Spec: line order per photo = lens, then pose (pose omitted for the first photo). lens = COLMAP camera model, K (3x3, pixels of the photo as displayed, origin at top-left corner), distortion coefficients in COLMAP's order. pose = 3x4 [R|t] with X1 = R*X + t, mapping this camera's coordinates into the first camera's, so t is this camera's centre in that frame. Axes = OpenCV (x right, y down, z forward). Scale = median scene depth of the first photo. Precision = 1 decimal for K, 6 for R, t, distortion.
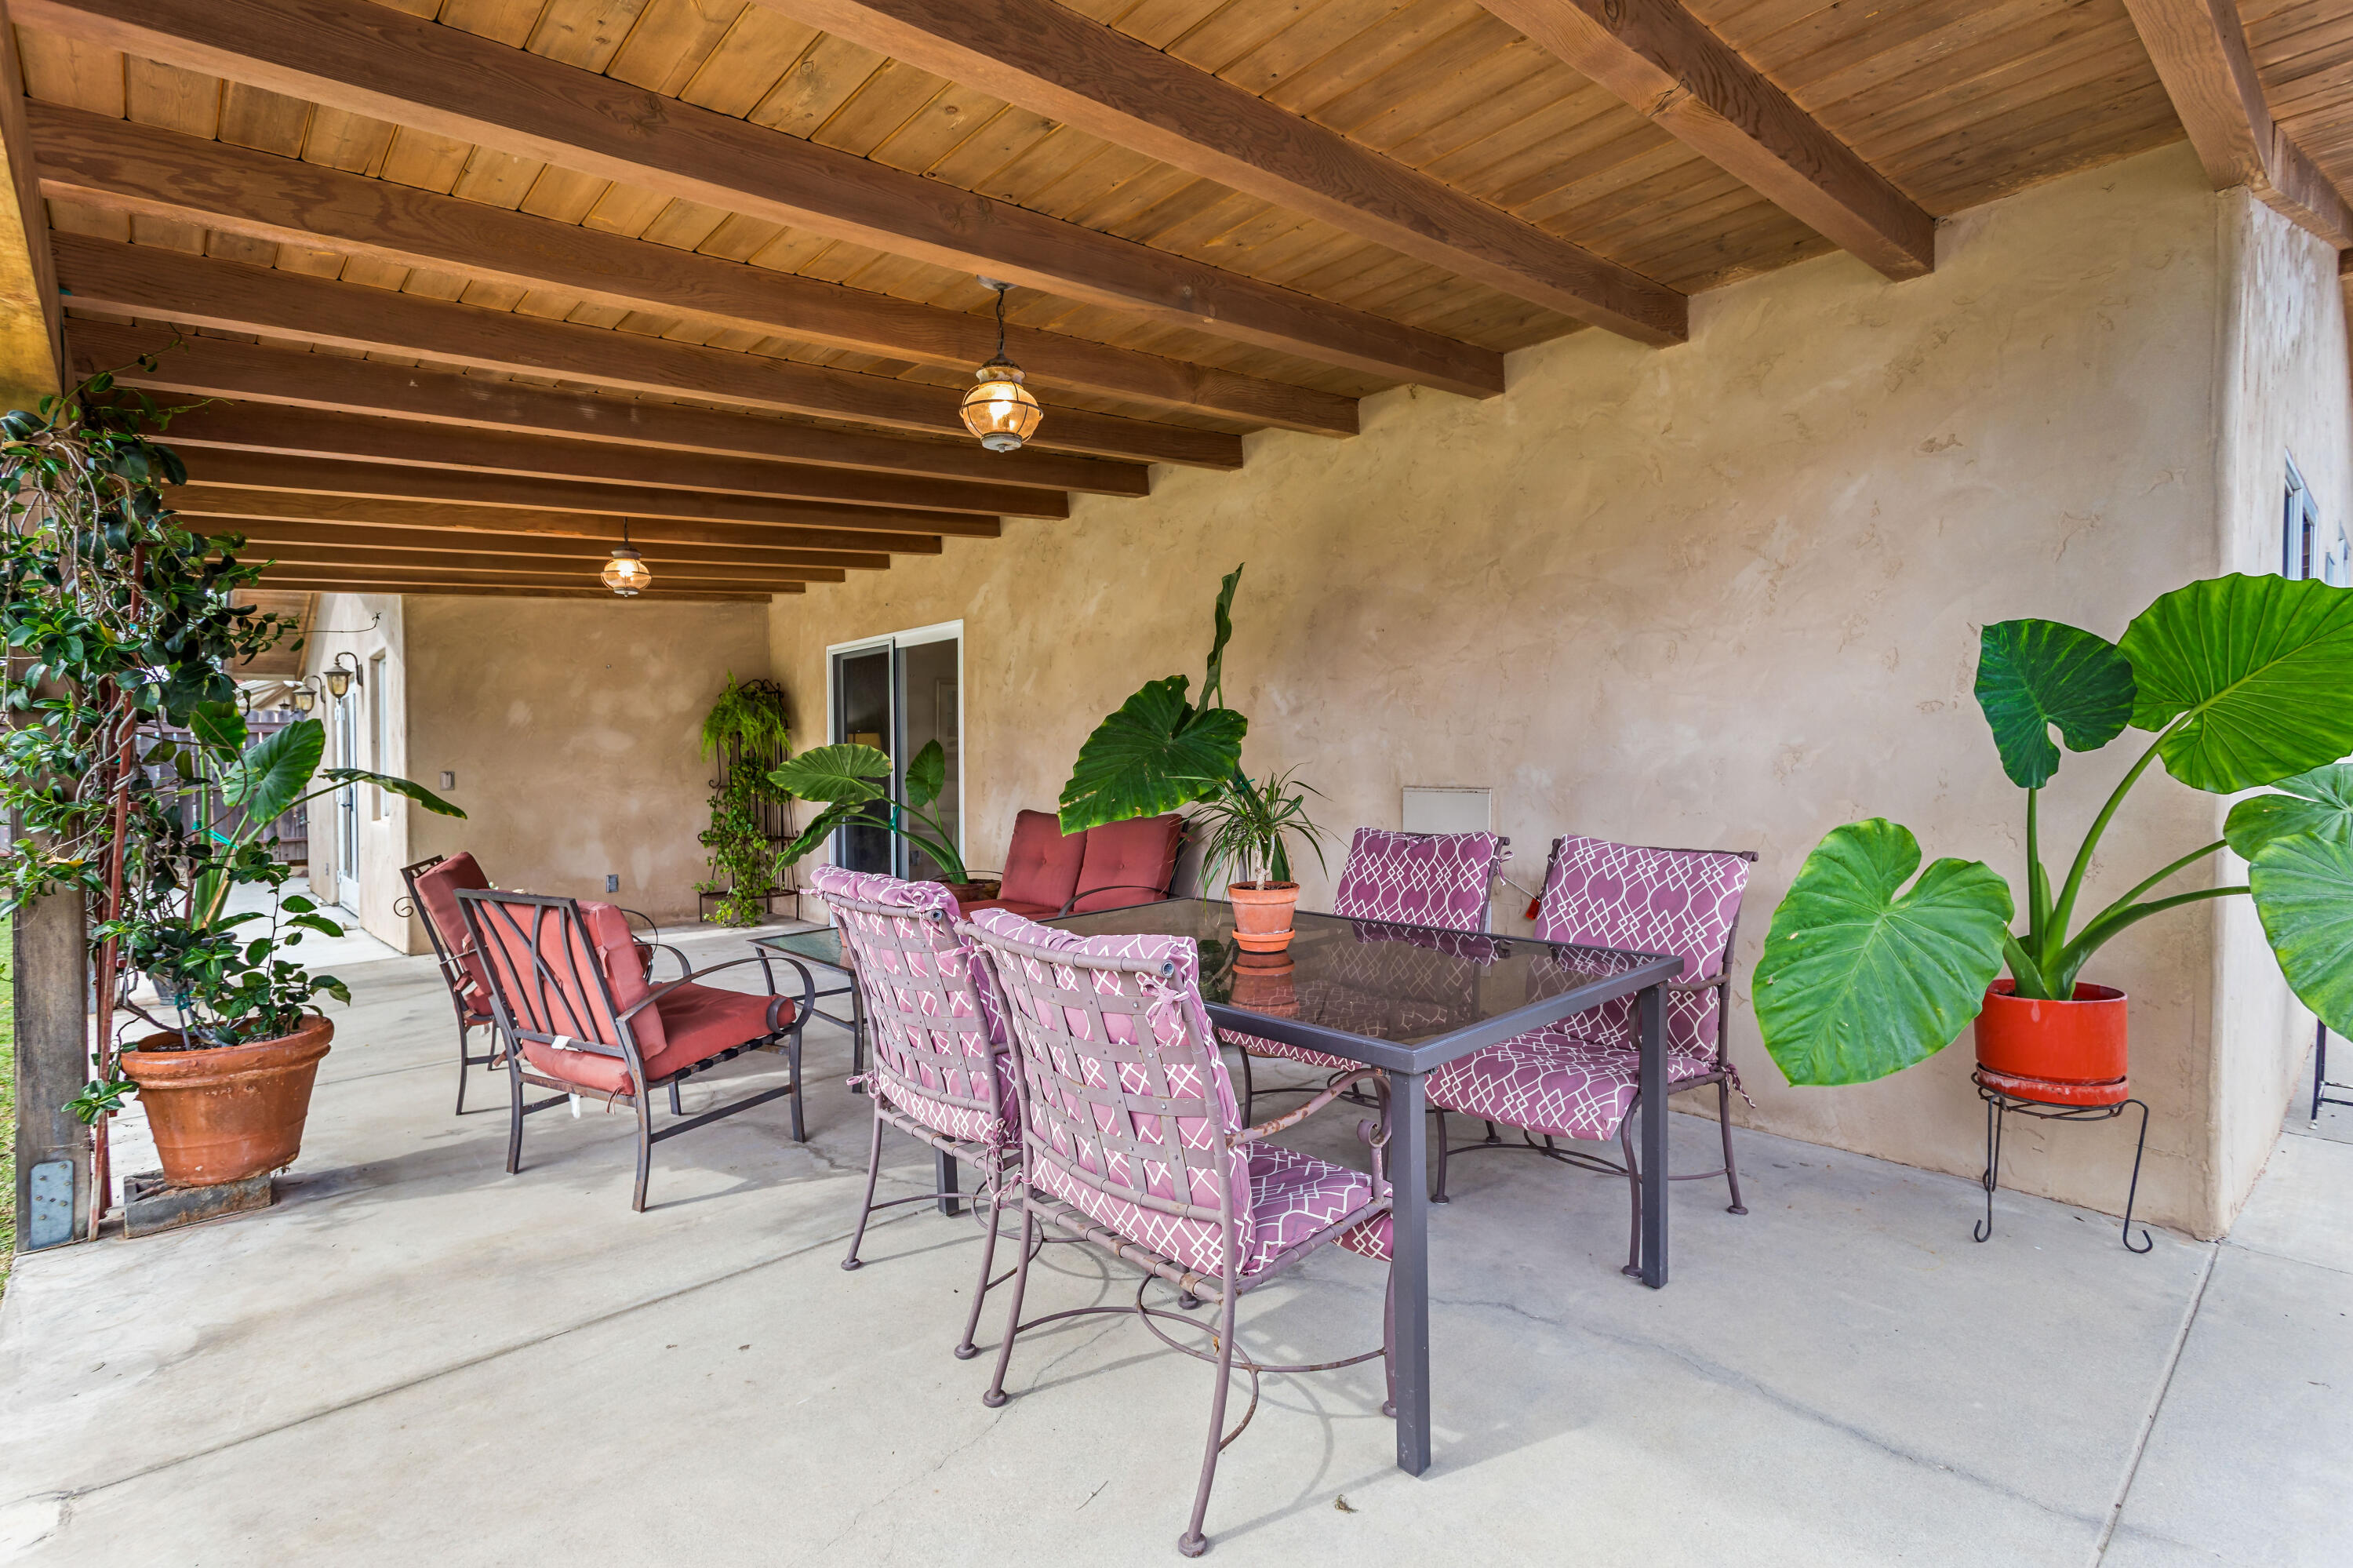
lens RADIAL K [[1115.5, 0, 1173.0], [0, 1115.5, 790.2], [0, 0, 1]] dist [0.000934, 0.000330]
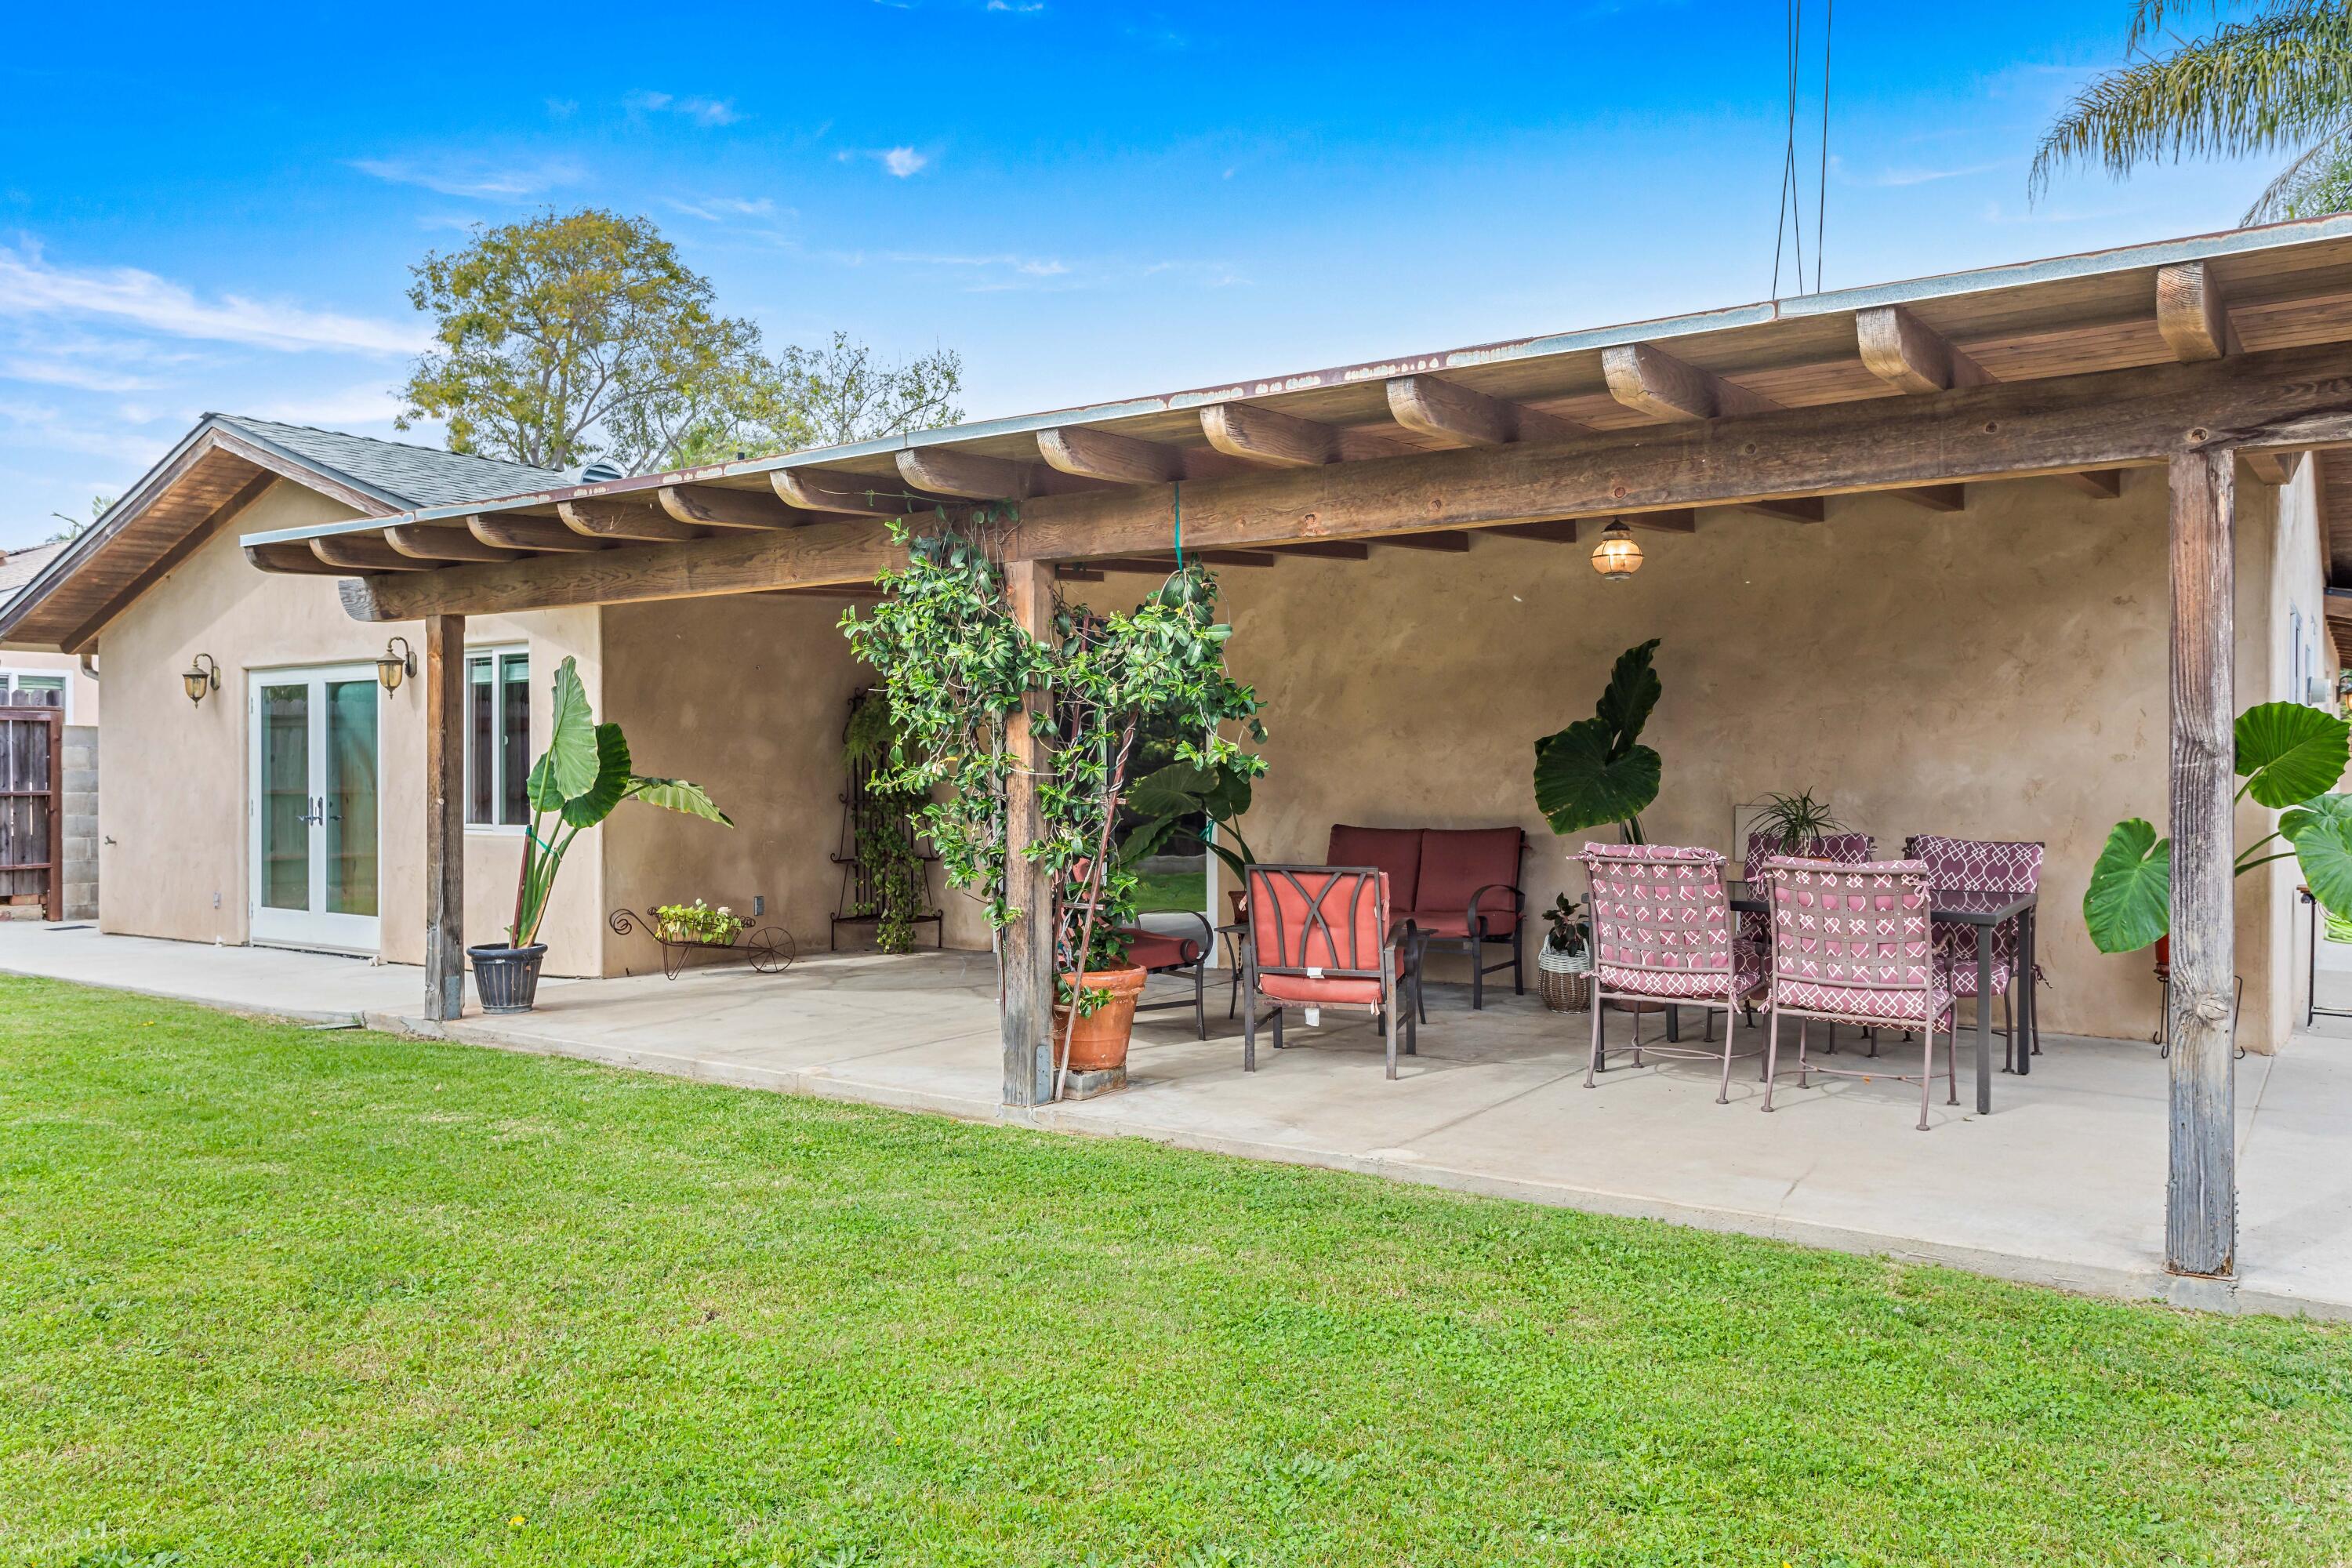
lens RADIAL K [[1755.9, 0, 1177.2], [0, 1755.9, 773.0], [0, 0, 1]] dist [0.006326, -0.003971]
pose [[0.970453, 0.018814, 0.240556, -1.115002], [-0.010926, 0.999359, -0.034084, 0.044024], [-0.241043, 0.030449, 0.970037, -1.018350]]
